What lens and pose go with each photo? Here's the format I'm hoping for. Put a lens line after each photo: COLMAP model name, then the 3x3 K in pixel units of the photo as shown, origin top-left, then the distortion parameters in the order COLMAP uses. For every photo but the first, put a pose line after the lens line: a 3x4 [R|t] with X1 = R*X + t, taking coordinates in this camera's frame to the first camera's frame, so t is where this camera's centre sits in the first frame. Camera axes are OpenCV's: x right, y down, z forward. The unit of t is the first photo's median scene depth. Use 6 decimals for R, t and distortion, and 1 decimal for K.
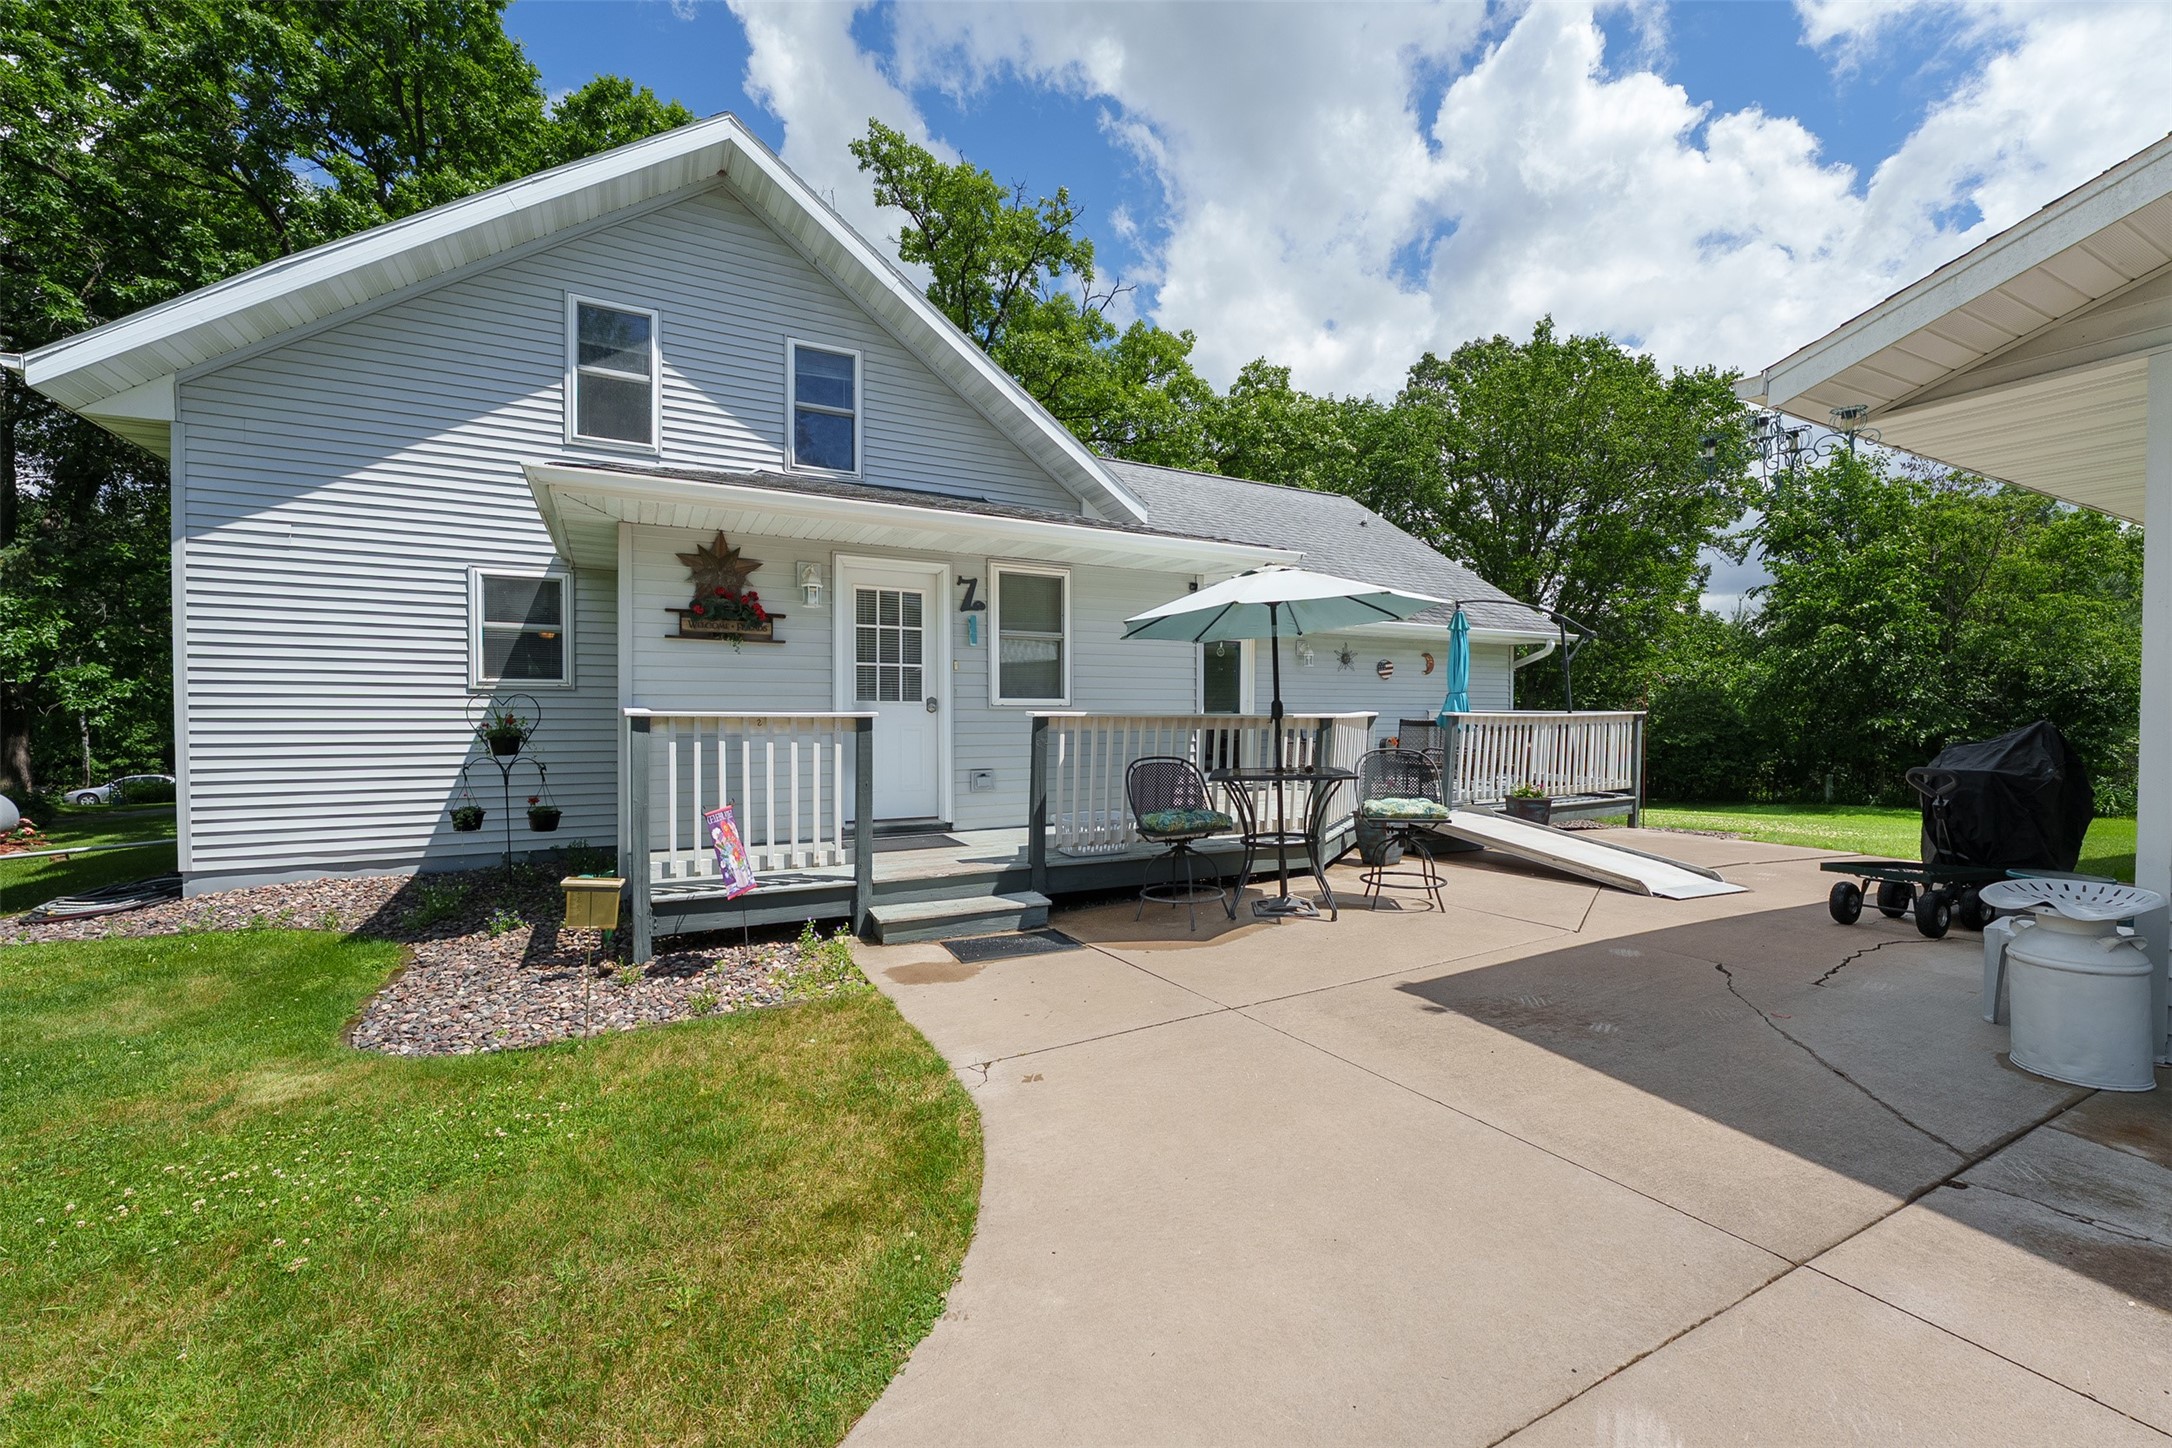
lens RADIAL K [[883.0, 0, 1094.0], [0, 883.0, 722.0], [0, 0, 1]] dist [-0.026524, -0.000445]
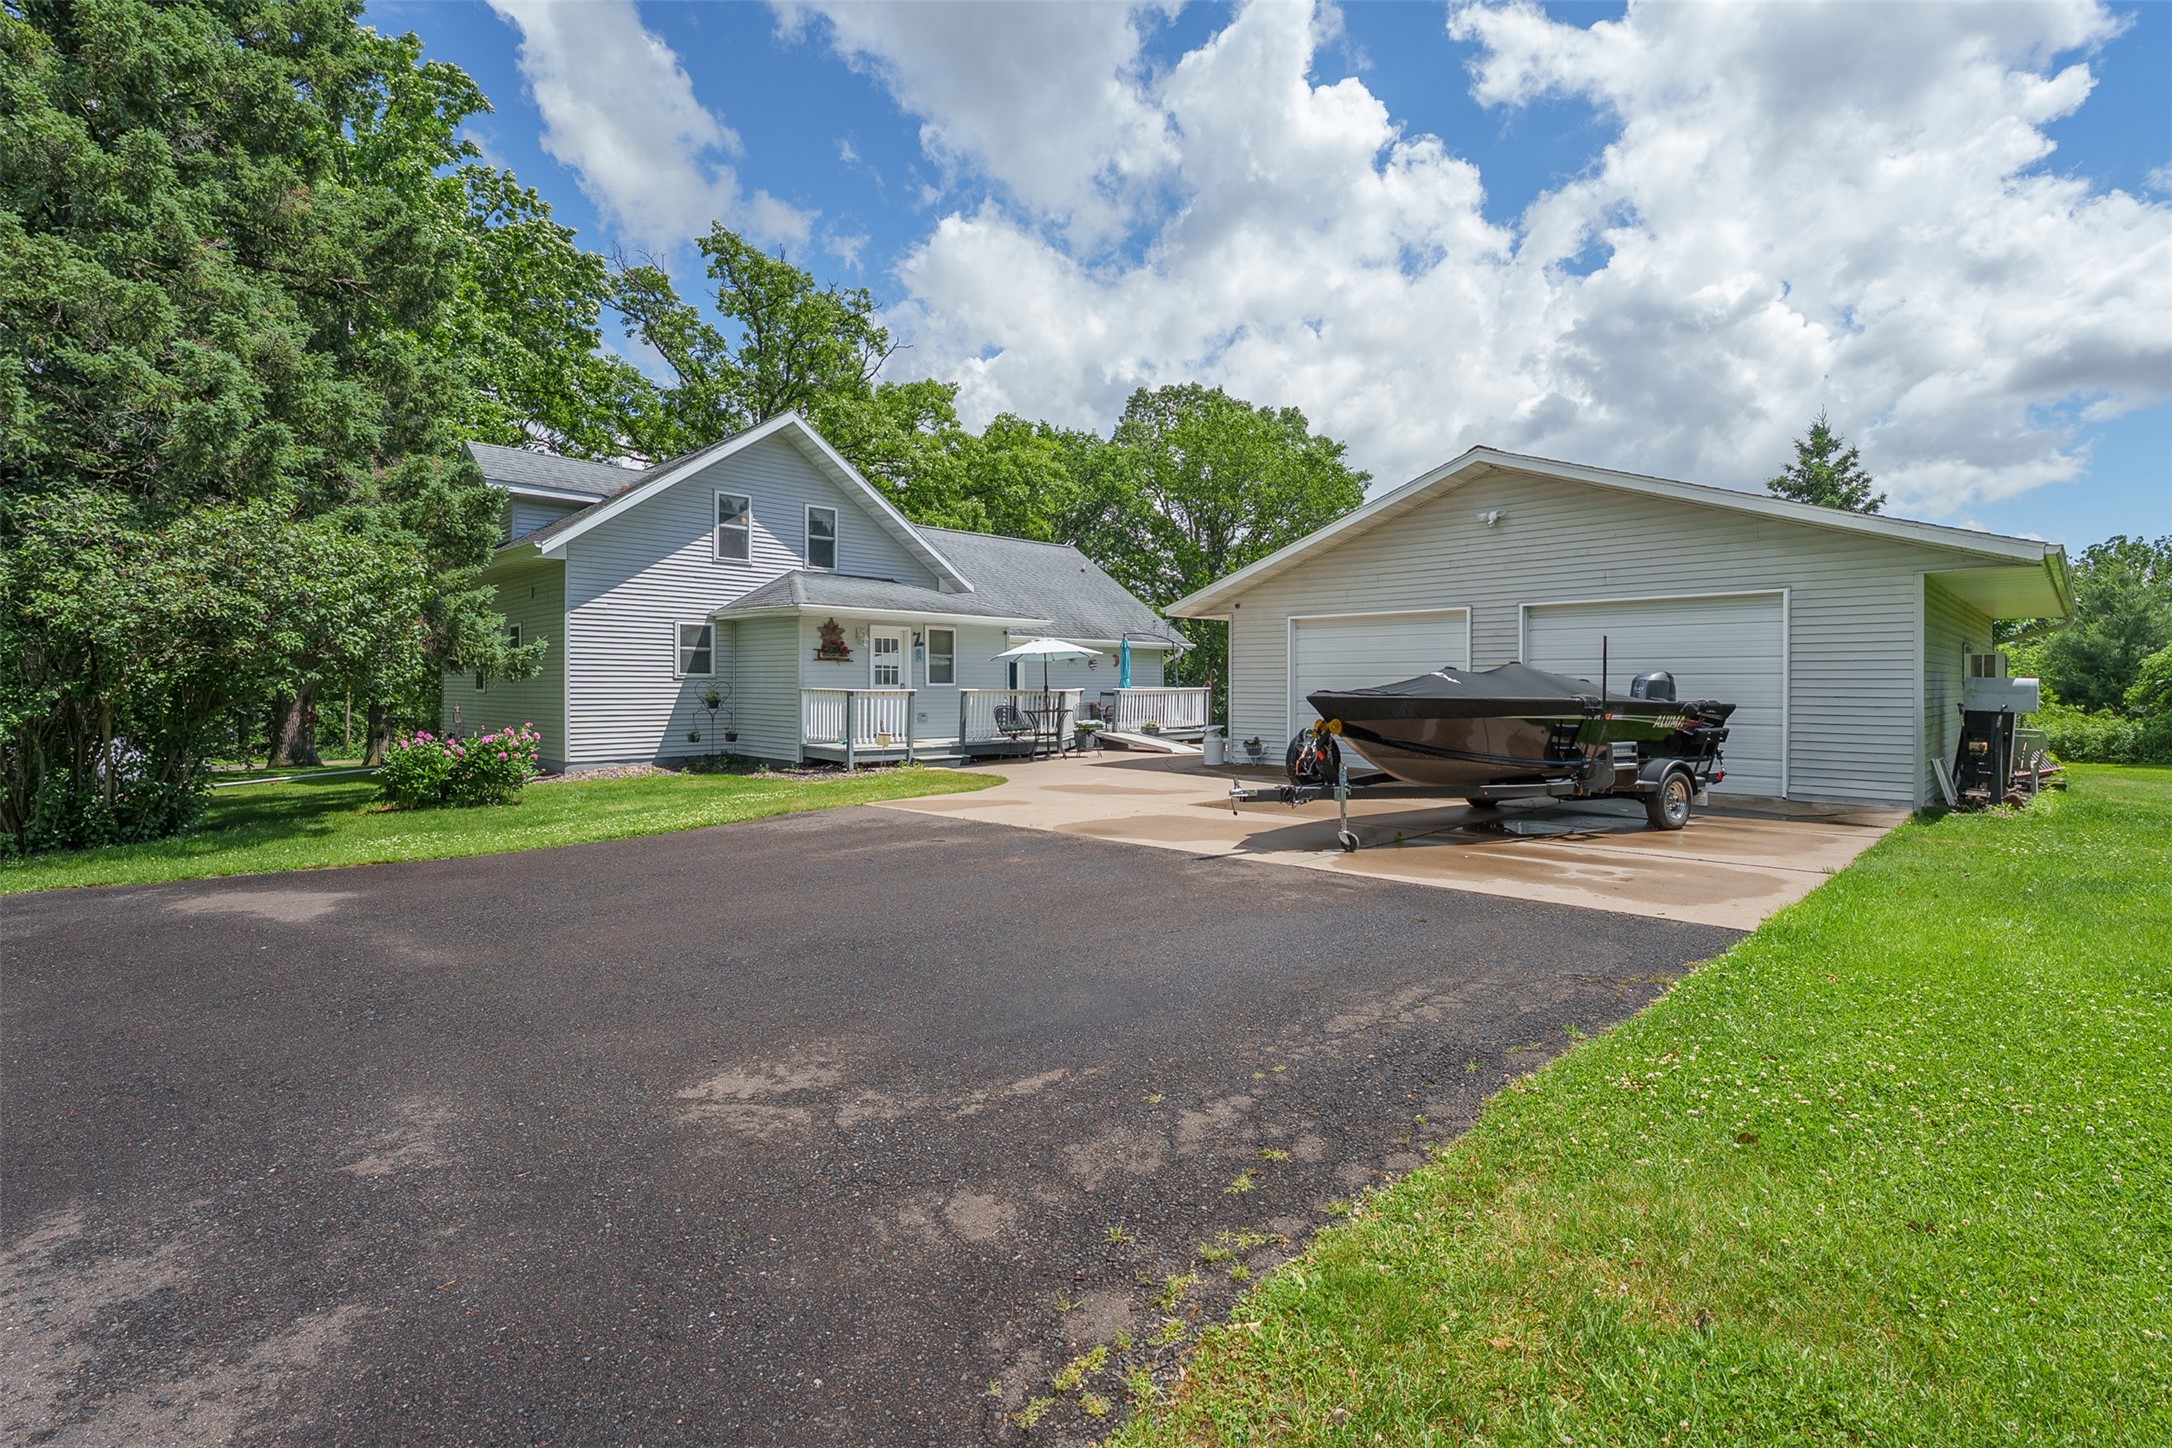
lens RADIAL K [[1003.0, 0, 1086.4], [0, 1003.0, 711.9], [0, 0, 1]] dist [-0.001247, -0.000045]
pose [[0.958879, -0.007440, 0.283718, -0.387125], [0.002742, 0.999853, 0.016953, 0.004183], [-0.283803, -0.015478, 0.958758, -1.405179]]
